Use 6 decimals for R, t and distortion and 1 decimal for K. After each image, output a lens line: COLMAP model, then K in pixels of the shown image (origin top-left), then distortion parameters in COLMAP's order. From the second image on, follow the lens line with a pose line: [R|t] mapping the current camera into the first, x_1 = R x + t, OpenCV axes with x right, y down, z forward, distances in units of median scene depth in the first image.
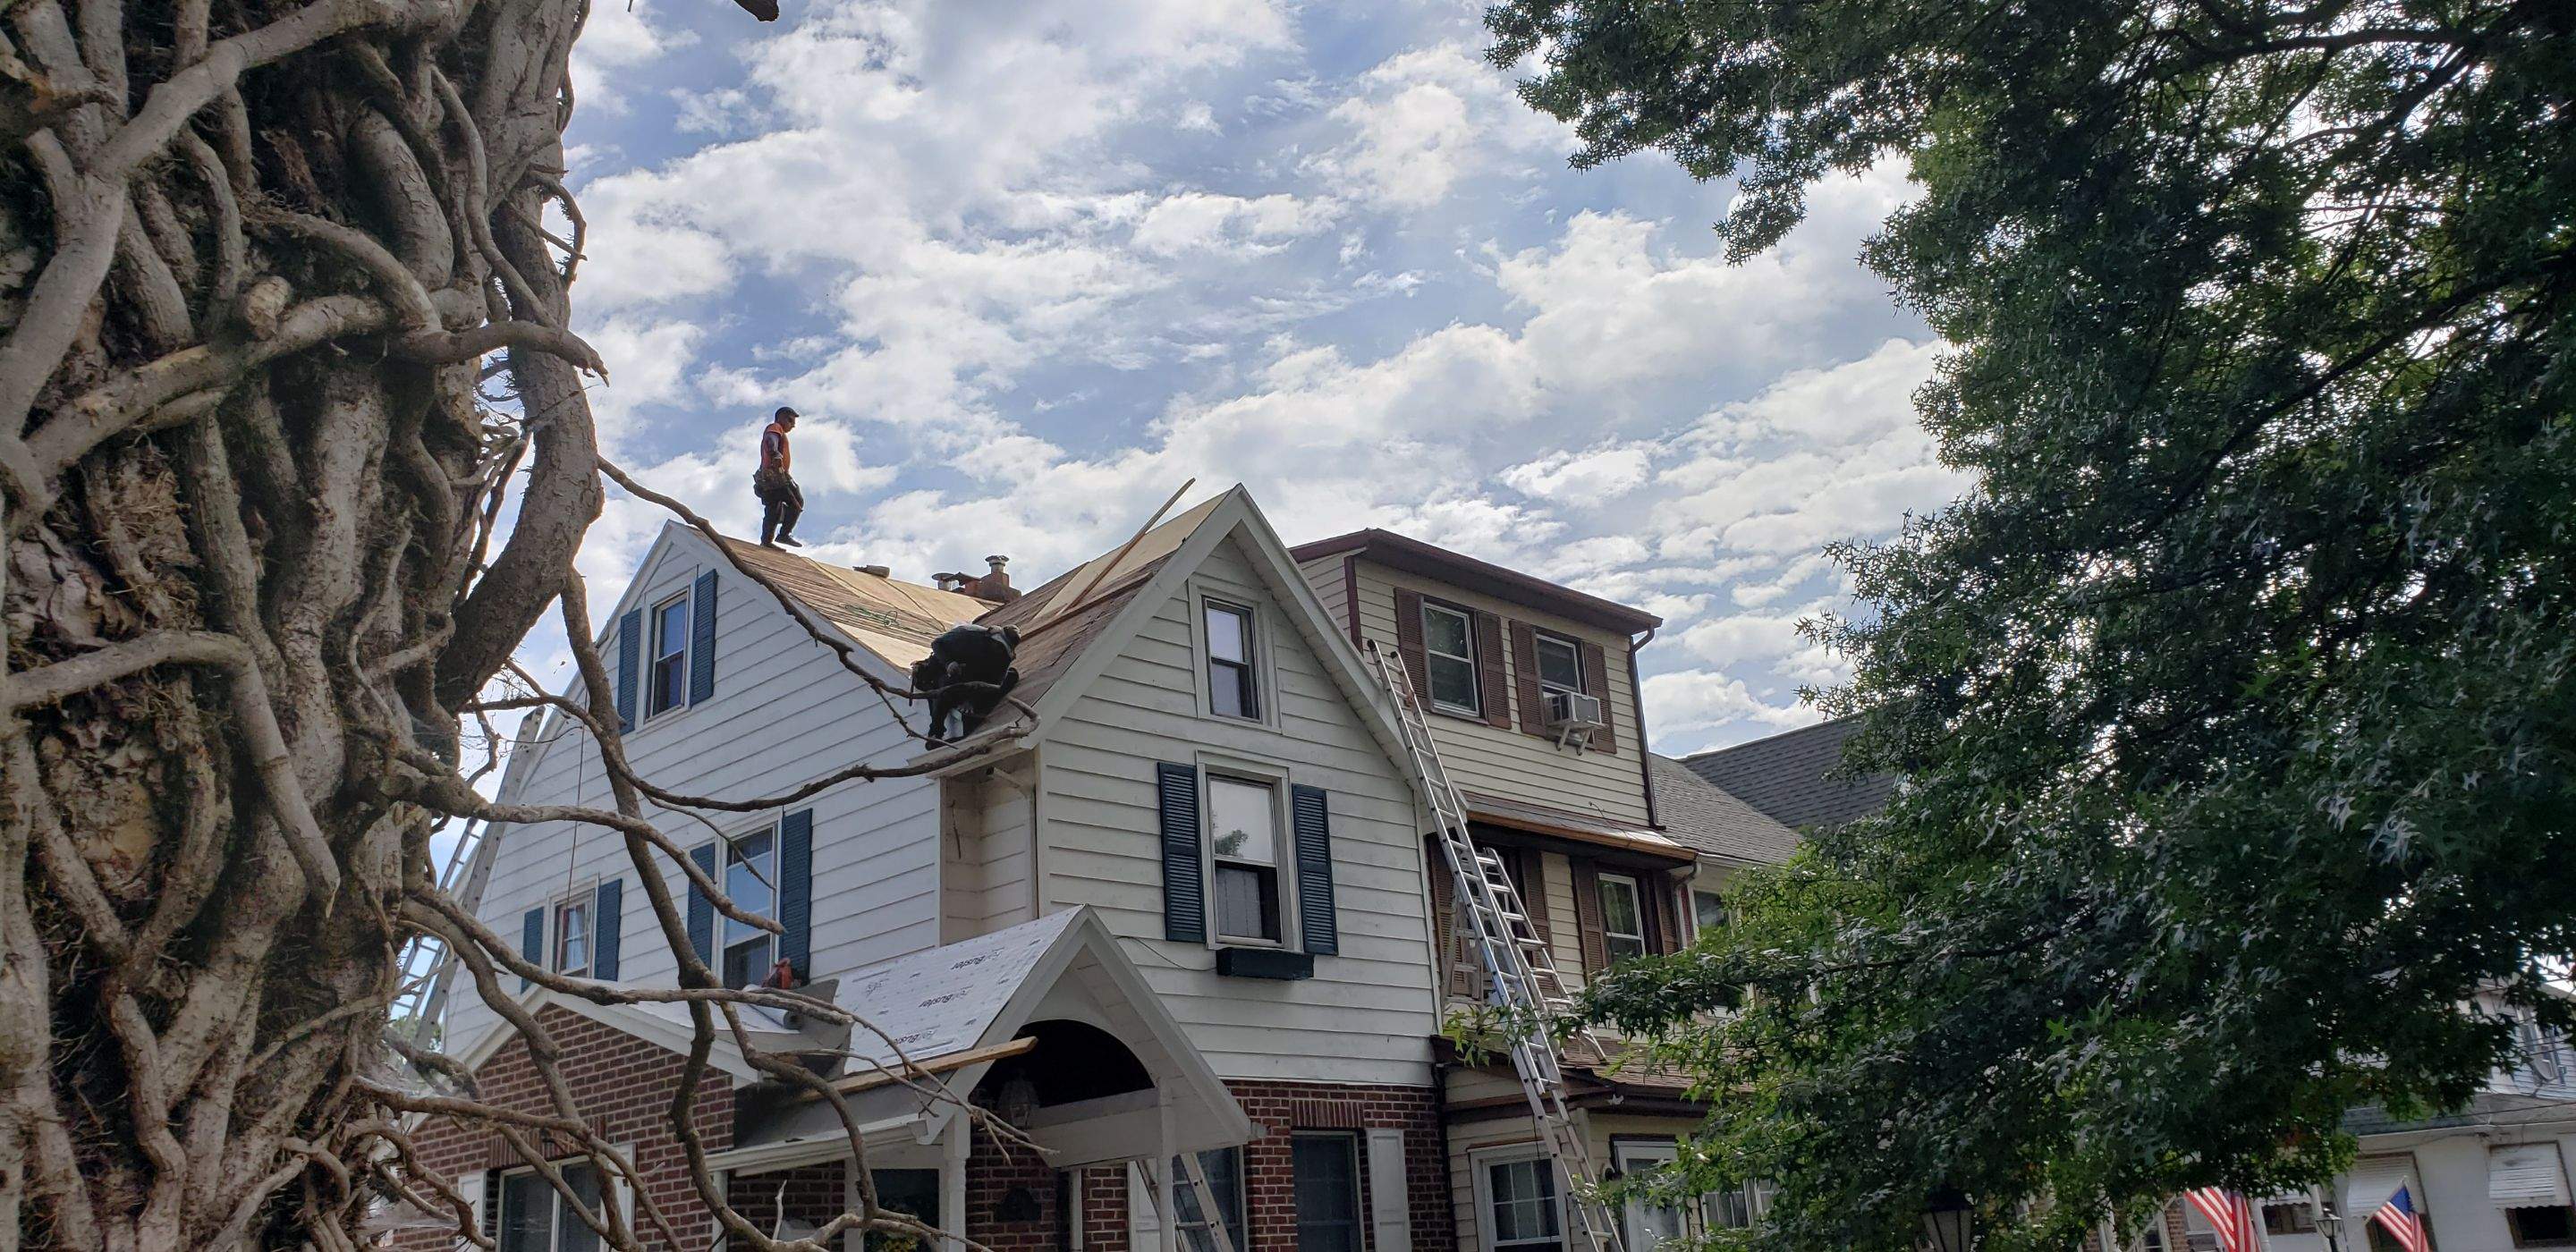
lens RADIAL K [[2034.3, 0, 1271.4], [0, 2034.3, 559.5], [0, 0, 1]] dist [0.036115, -0.043838]
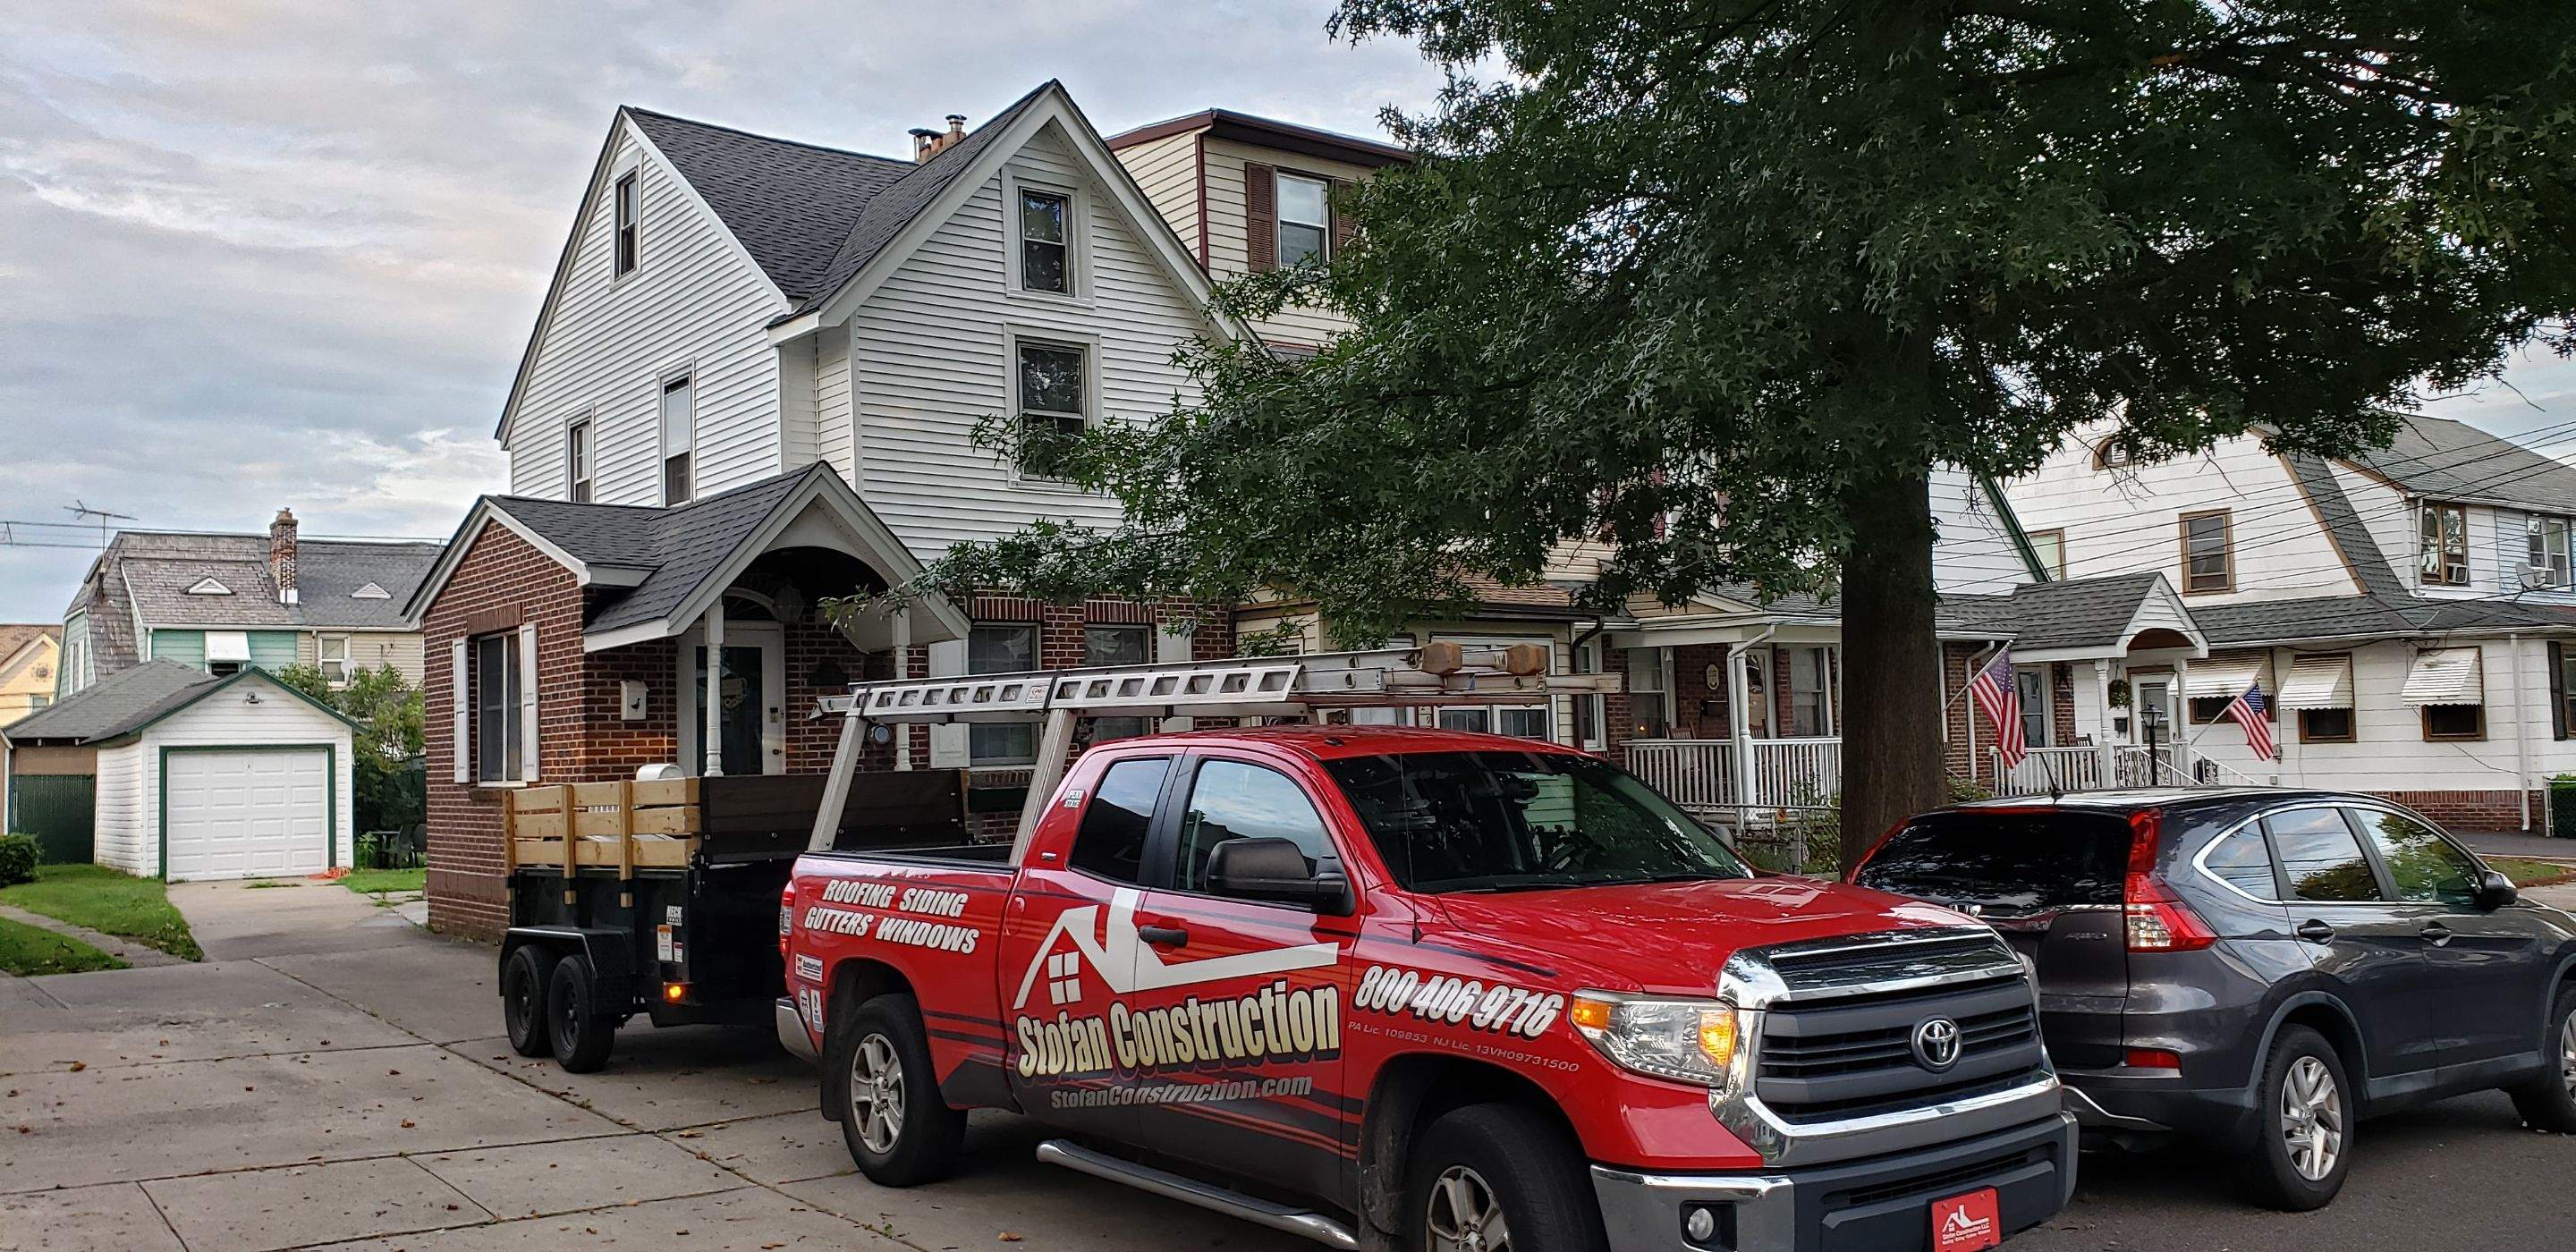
lens RADIAL K [[2052.2, 0, 1296.1], [0, 2052.2, 648.2], [0, 0, 1]] dist [-0.001371, 0.006952]
pose [[0.990693, 0.028864, -0.133019, 0.280568], [0.012131, 0.954646, 0.297496, -0.074731], [0.135573, -0.296341, 0.945411, -0.173244]]
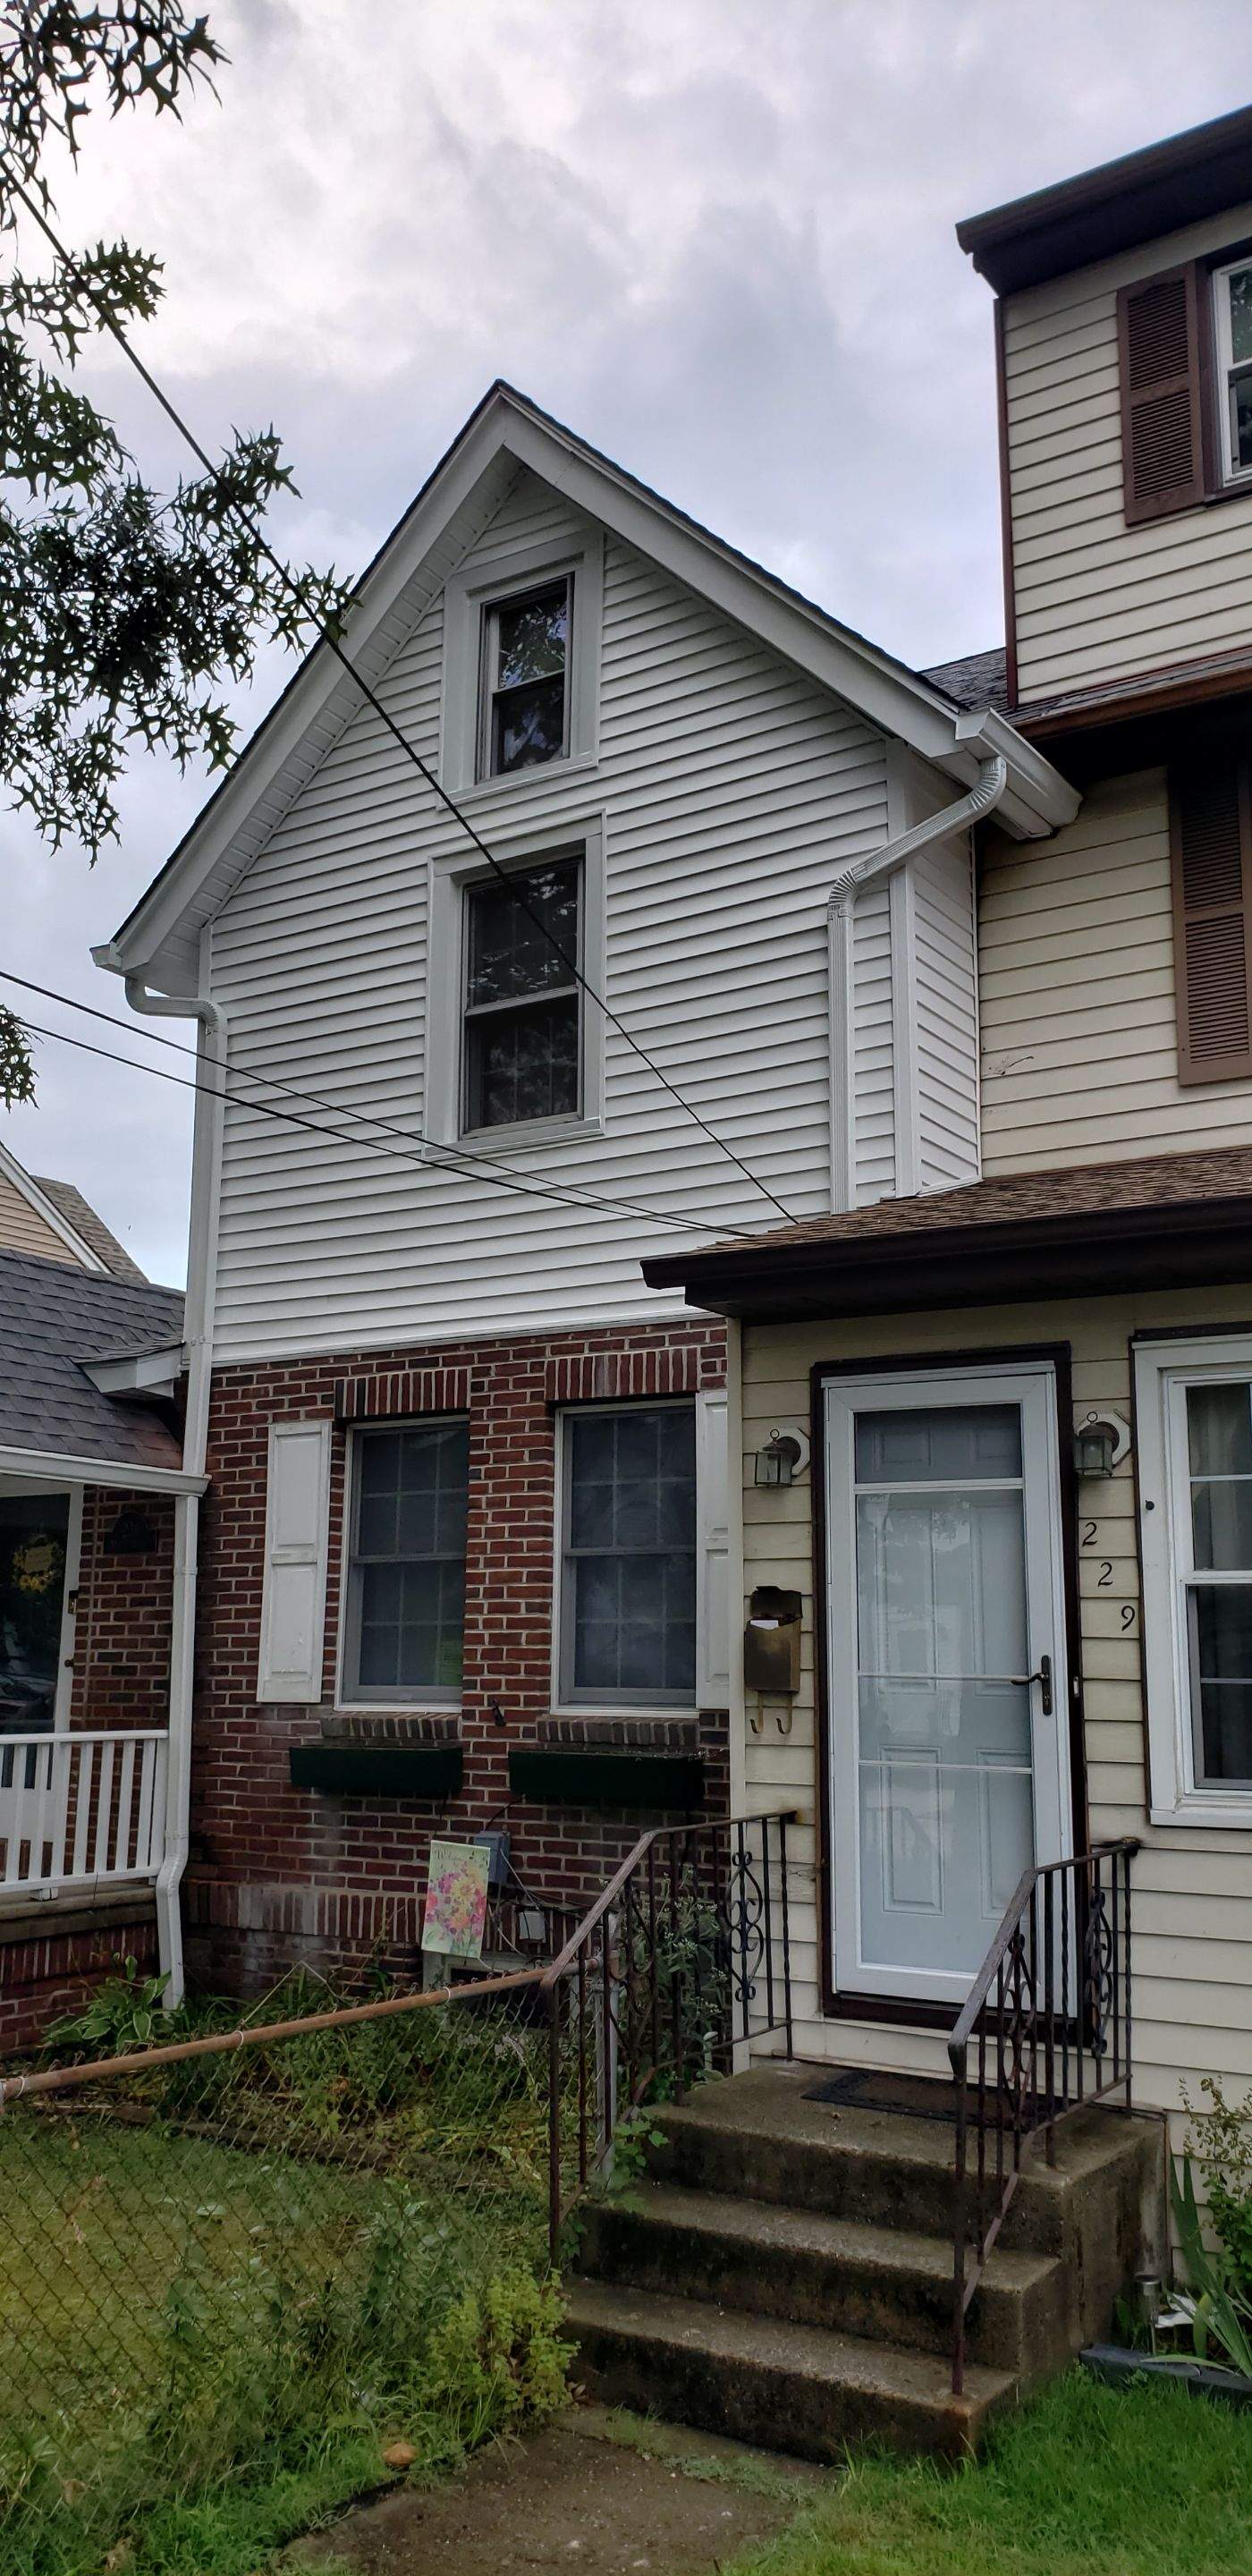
lens RADIAL K [[2043.0, 0, 684.8], [0, 2043.0, 1322.1], [0, 0, 1]] dist [0.010270, -0.037486]
pose [[0.227490, -0.093162, -0.969314, 0.555972], [0.325245, 0.945518, -0.014543, 0.250633], [0.917858, -0.311956, 0.245396, 0.806382]]
